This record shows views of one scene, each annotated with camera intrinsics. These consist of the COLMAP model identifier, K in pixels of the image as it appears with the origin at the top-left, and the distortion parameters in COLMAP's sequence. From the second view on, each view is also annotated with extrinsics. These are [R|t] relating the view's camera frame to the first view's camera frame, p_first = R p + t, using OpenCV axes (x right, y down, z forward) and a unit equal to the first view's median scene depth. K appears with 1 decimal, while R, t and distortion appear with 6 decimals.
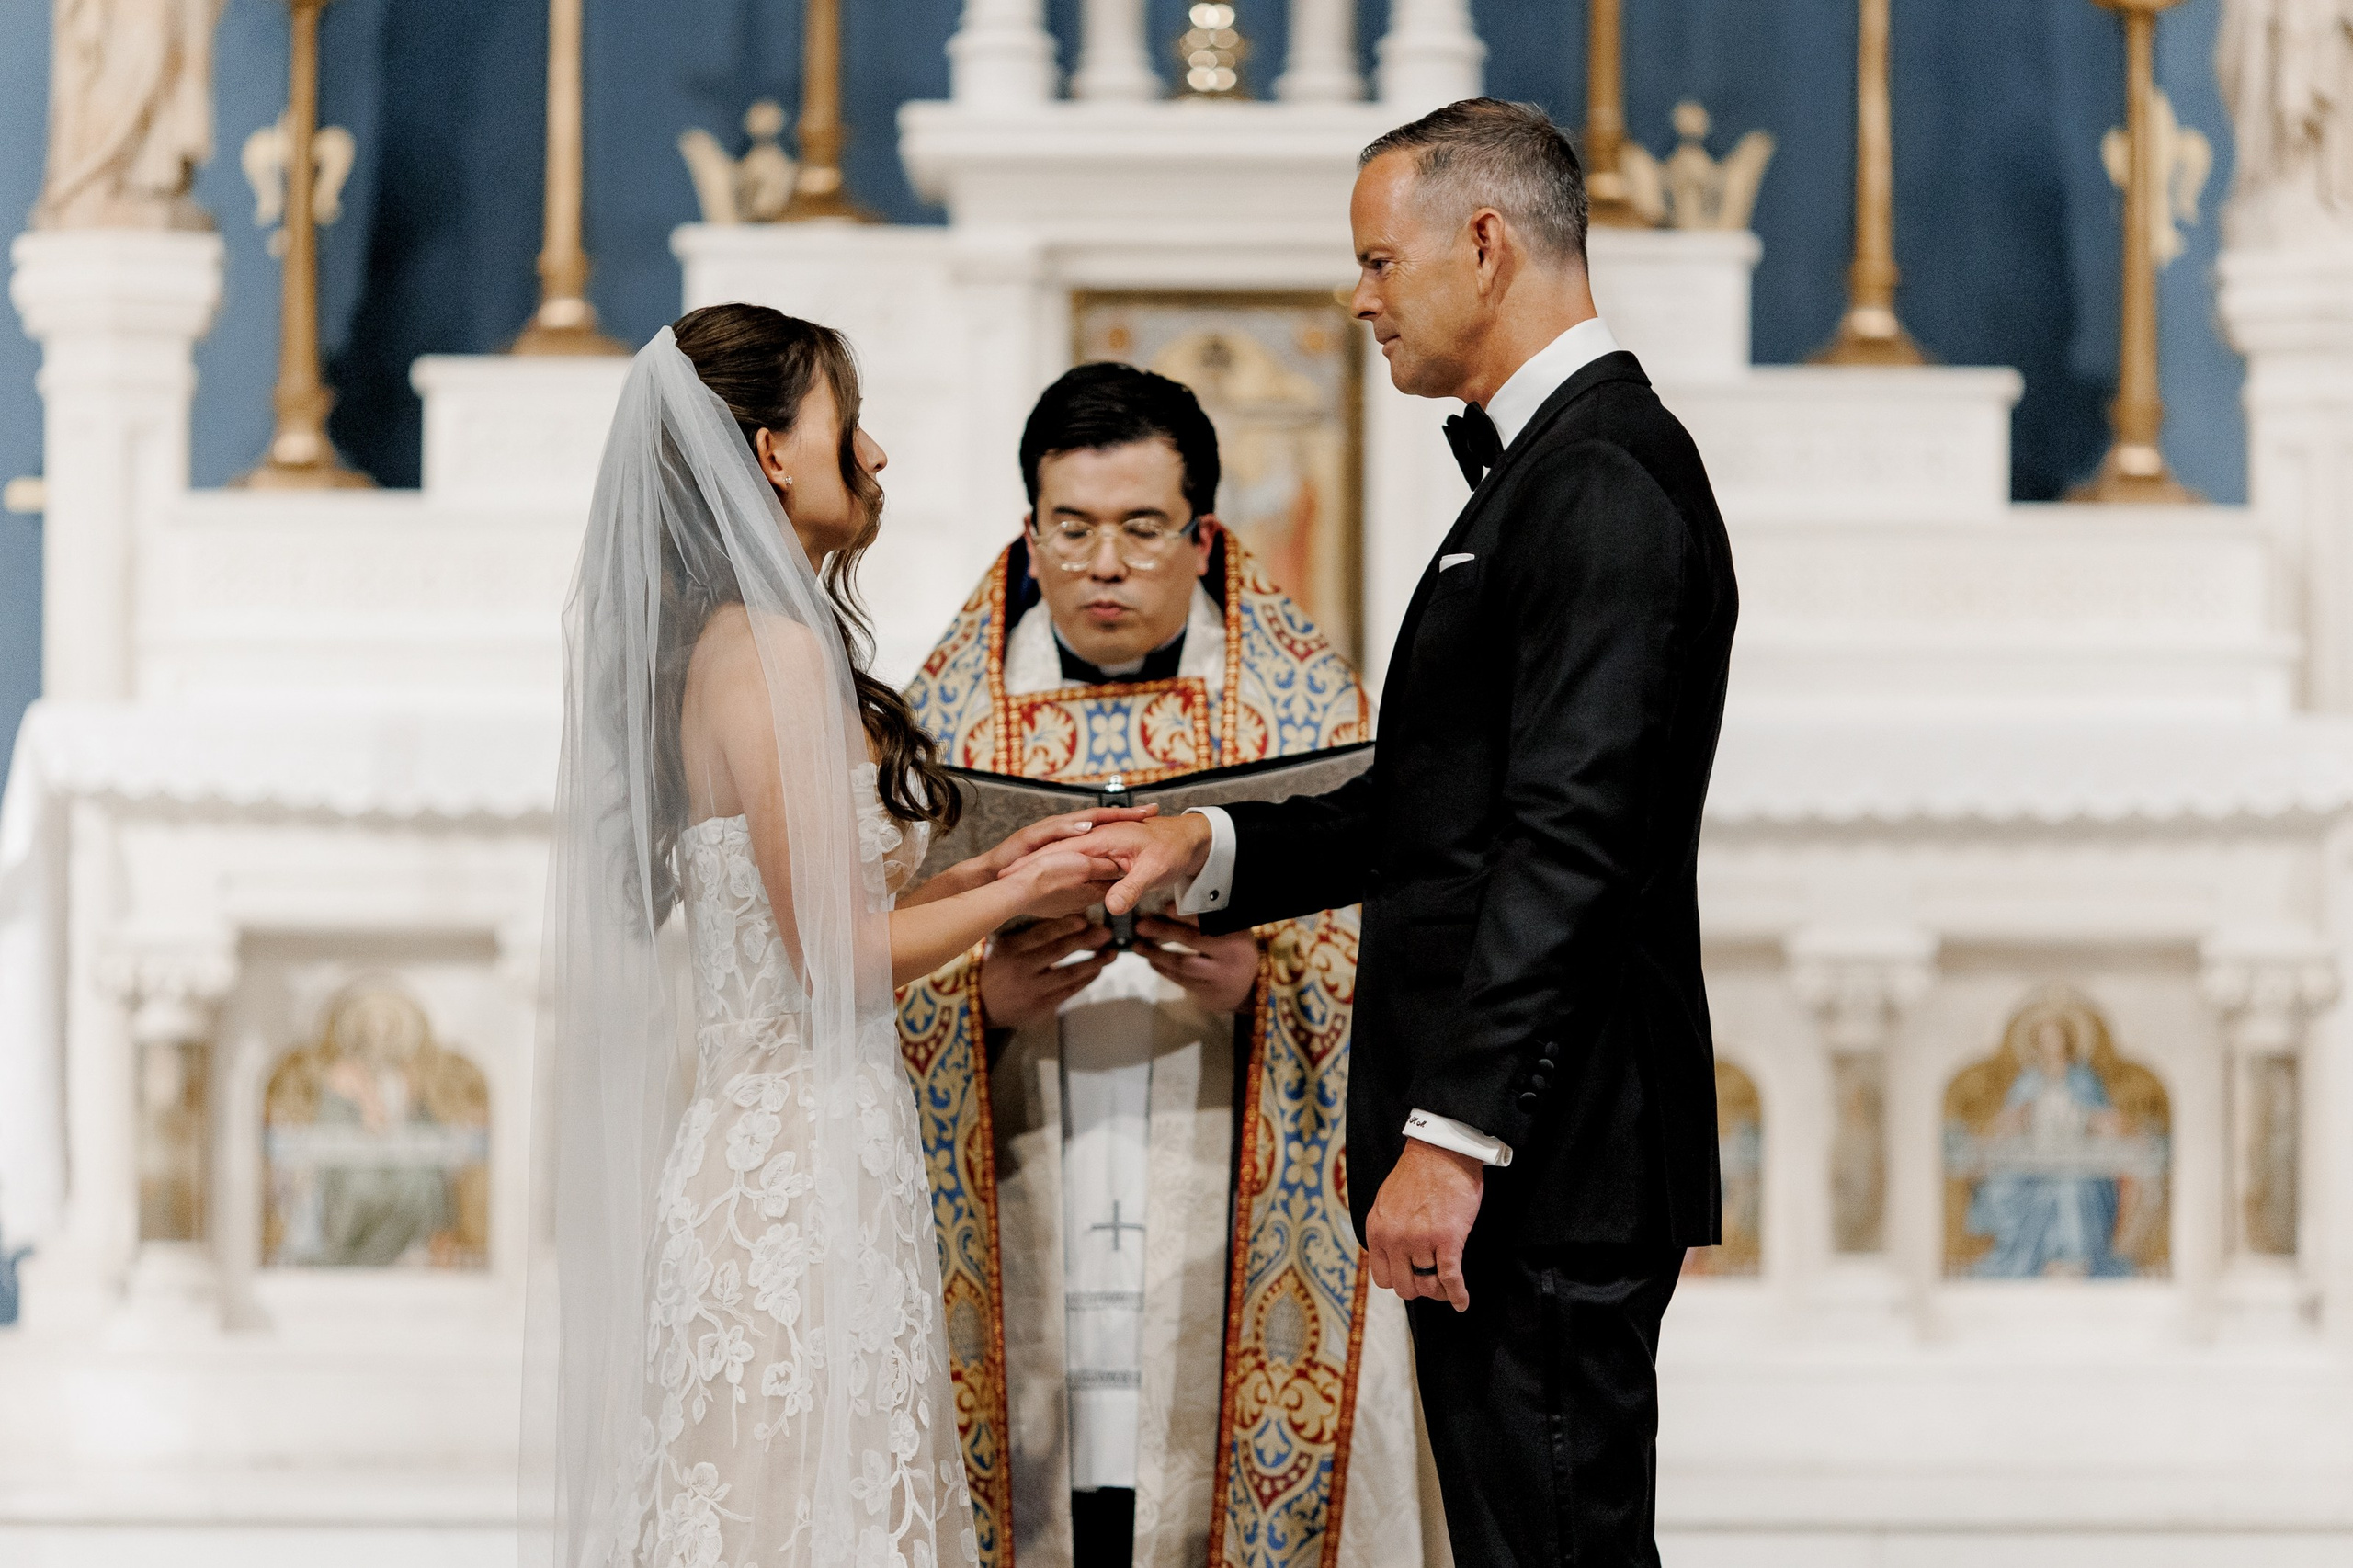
lens RADIAL K [[9105.2, 0, 1188.6], [0, 9105.2, 792.5], [0, 0, 1]] dist [-0.012461, 0.000000]
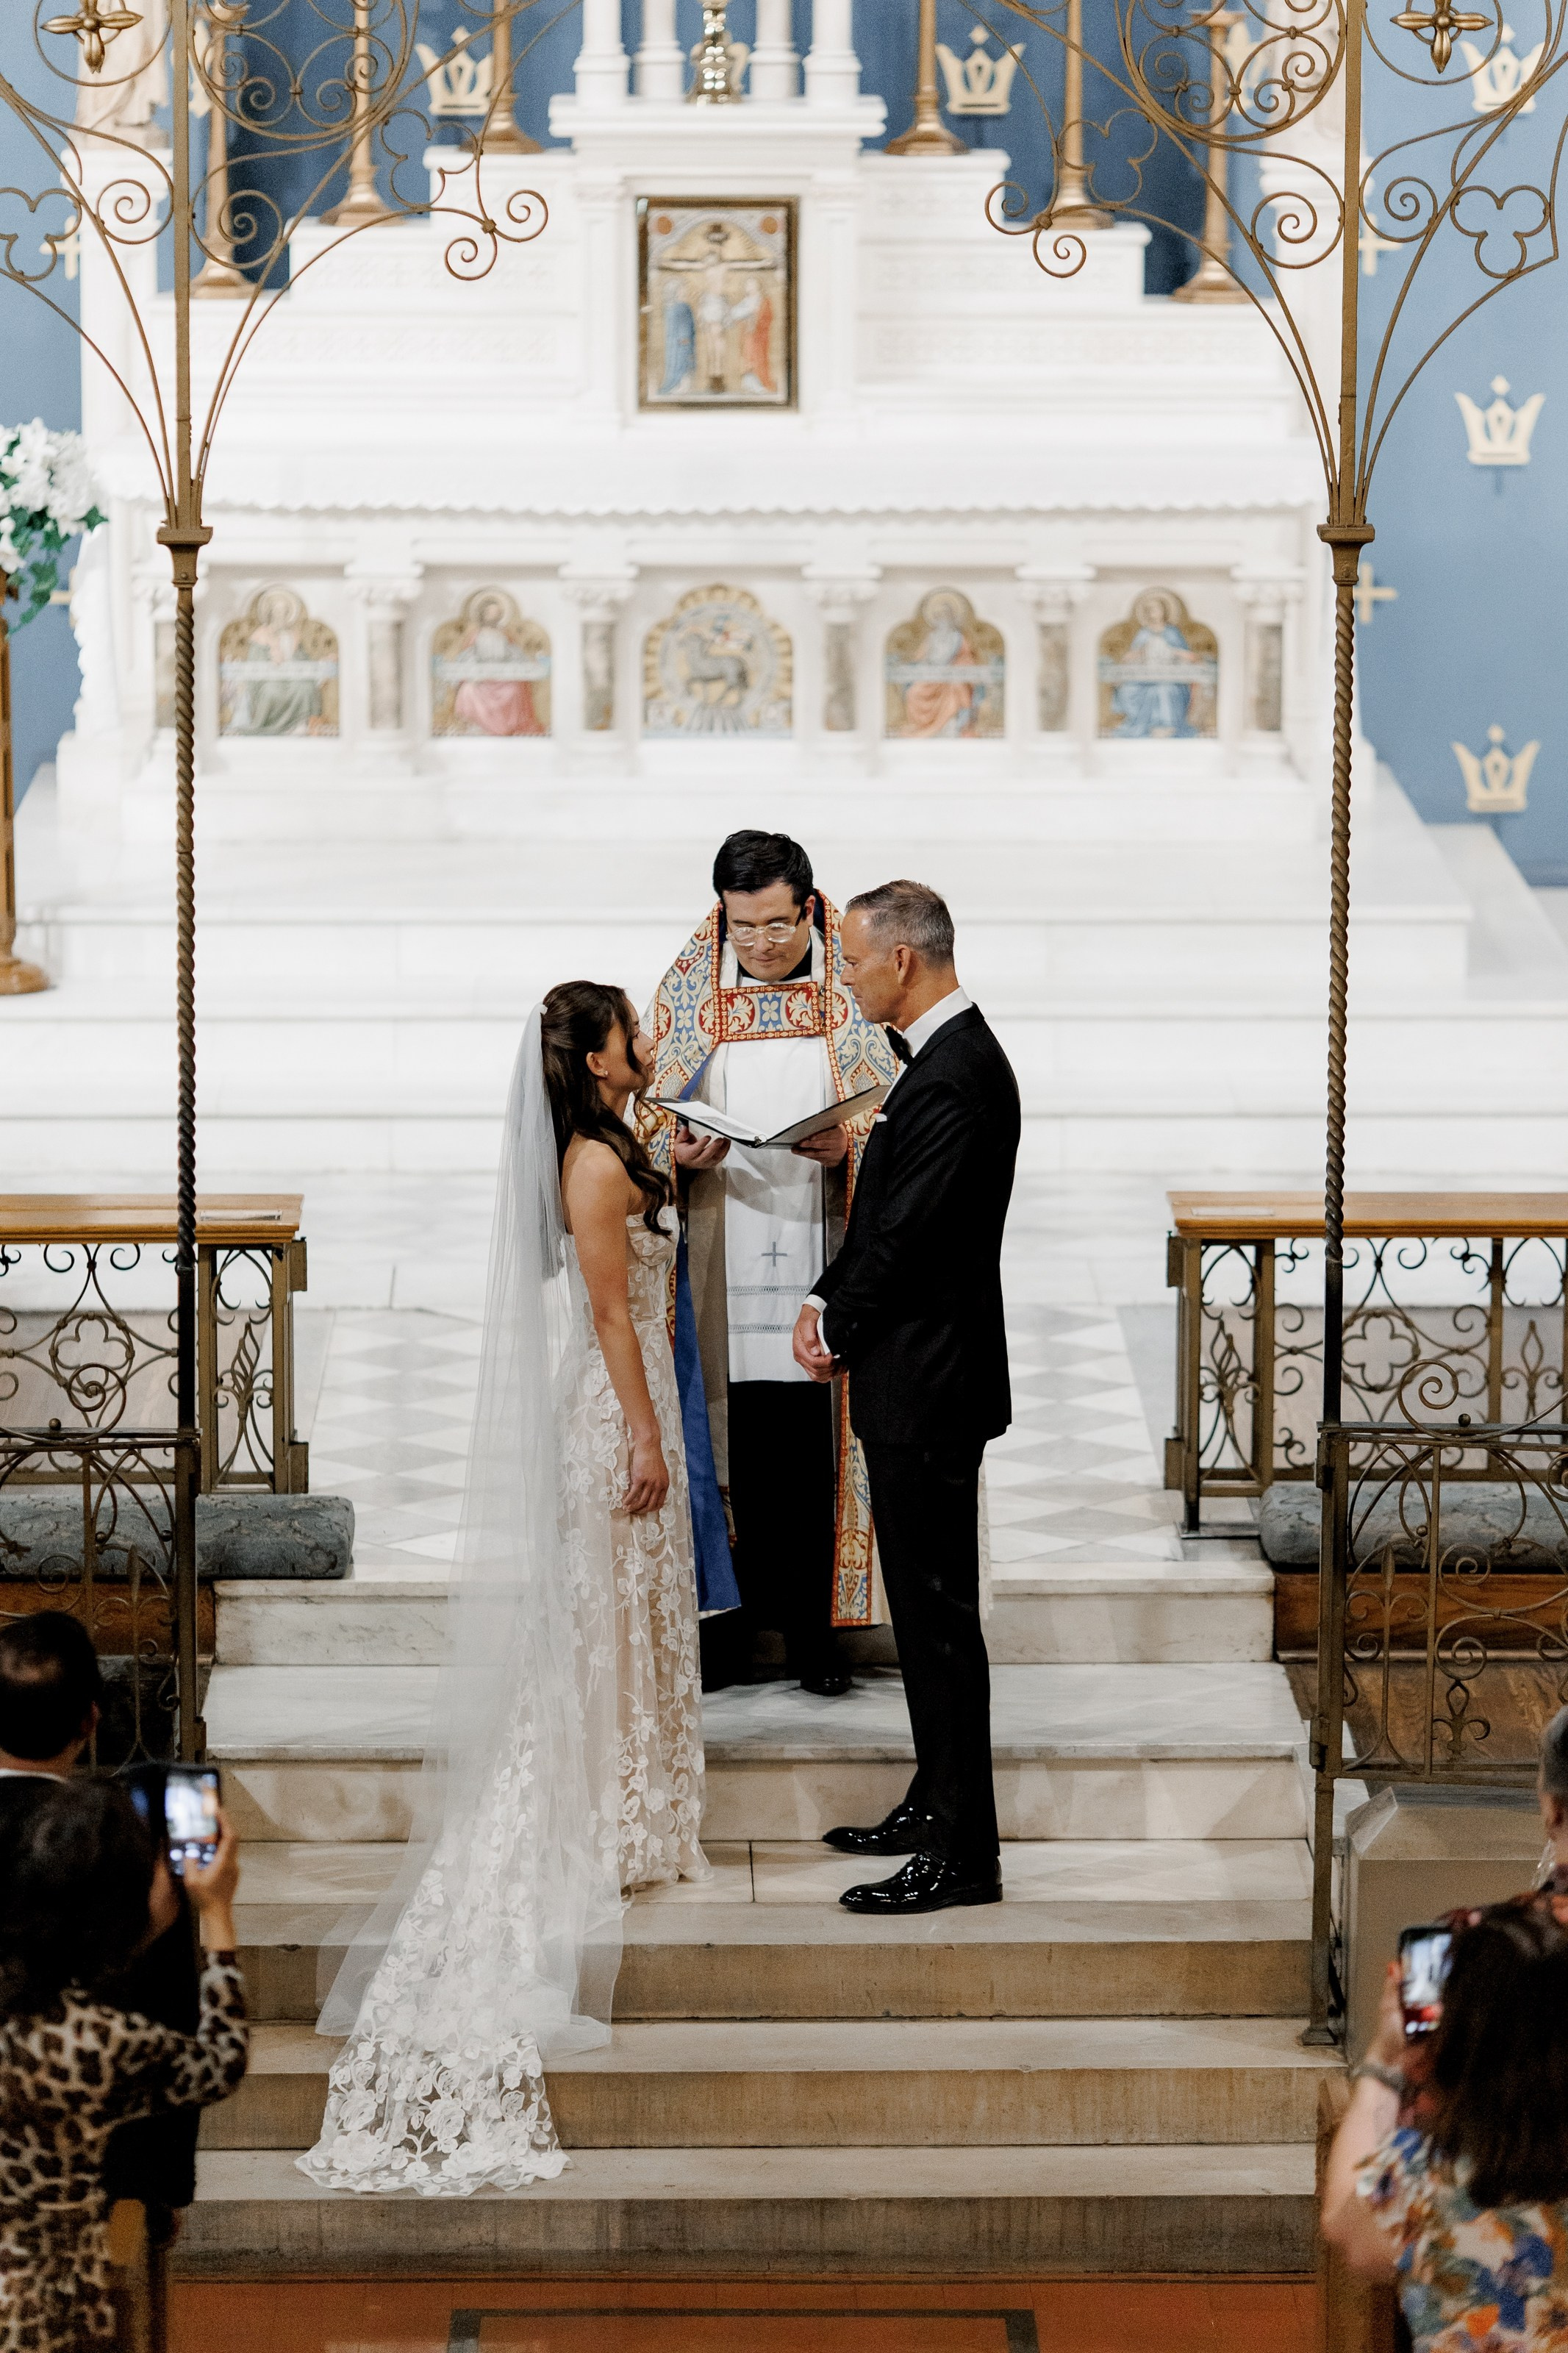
lens RADIAL K [[9104.1, 0, 785.7], [0, 9104.1, 1171.2], [0, 0, 1]] dist [-0.012461, 0.000000]
pose [[0.999728, -0.004746, 0.022837, -0.027031], [-0.000620, 0.973329, 0.229413, -0.296551], [-0.023316, -0.229365, 0.973061, -0.881968]]
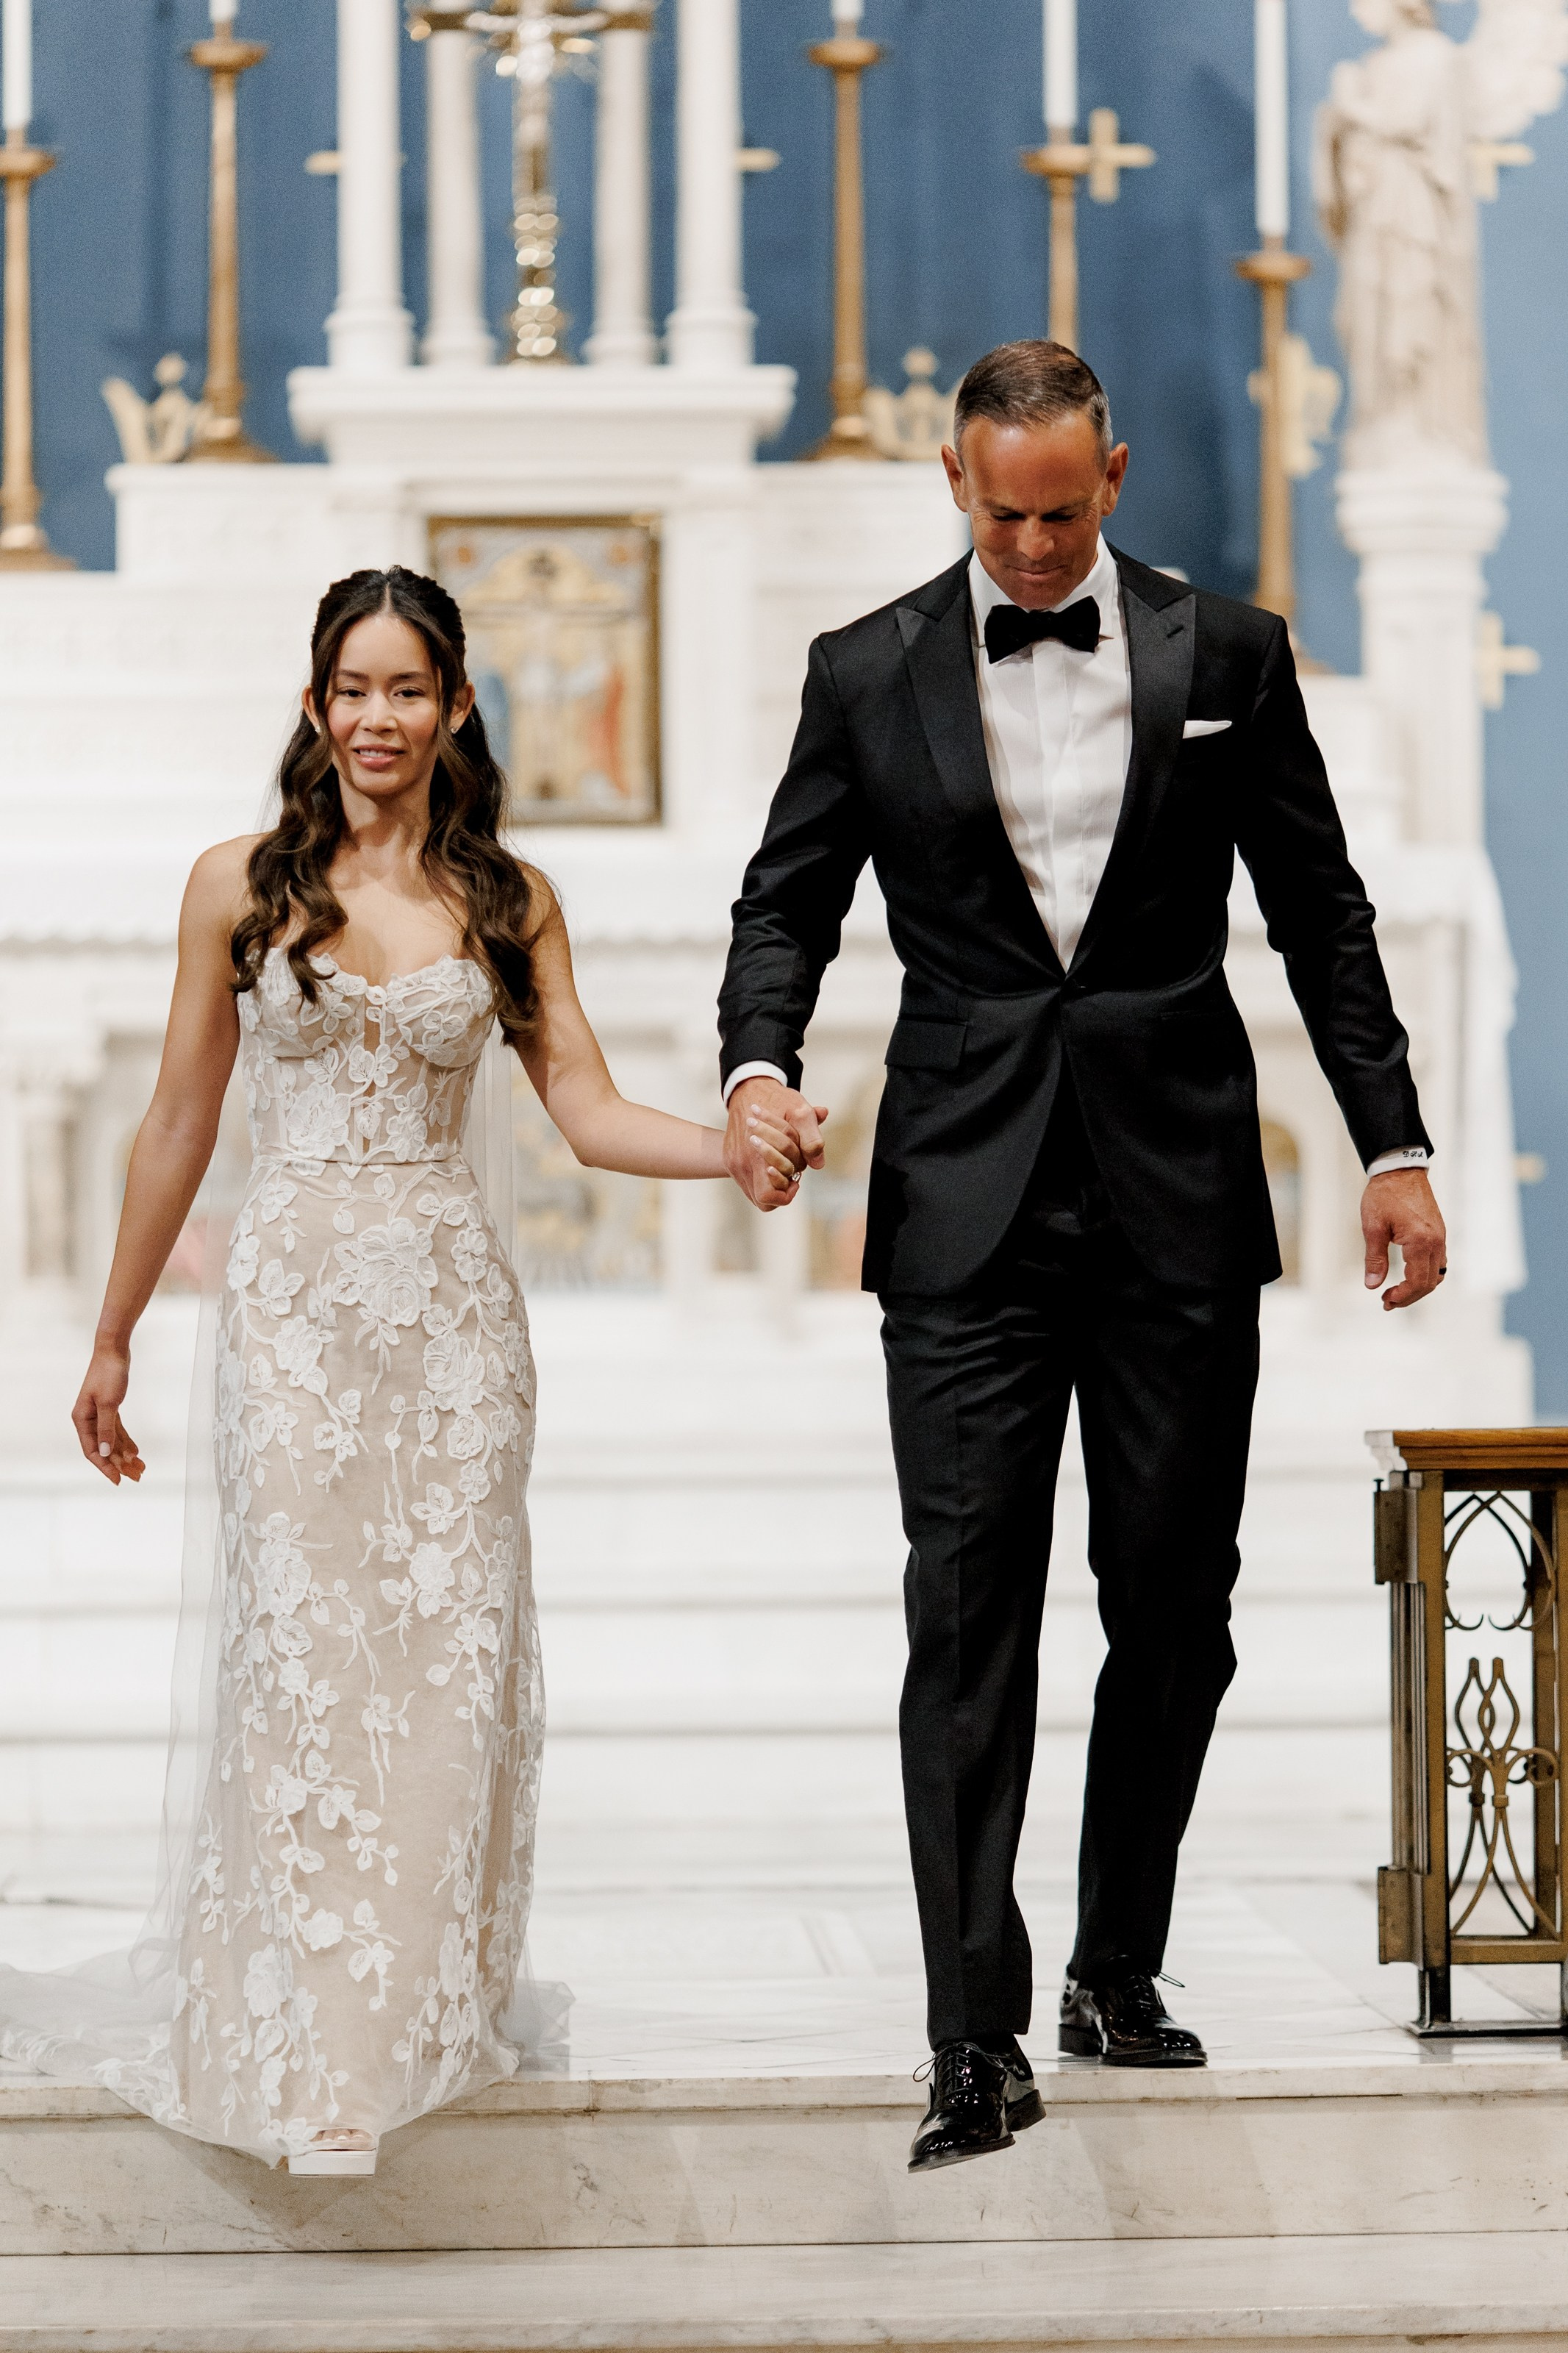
lens RADIAL K [[9104.1, 0, 772.5], [0, 9104.1, 1172.0], [0, 0, 1]] dist [-0.012461, 0.000000]
pose [[0.999155, -0.012726, 0.039089, -0.015810], [0.011057, 0.999030, 0.042621, -0.018229], [-0.039594, -0.042152, 0.998326, -0.264284]]
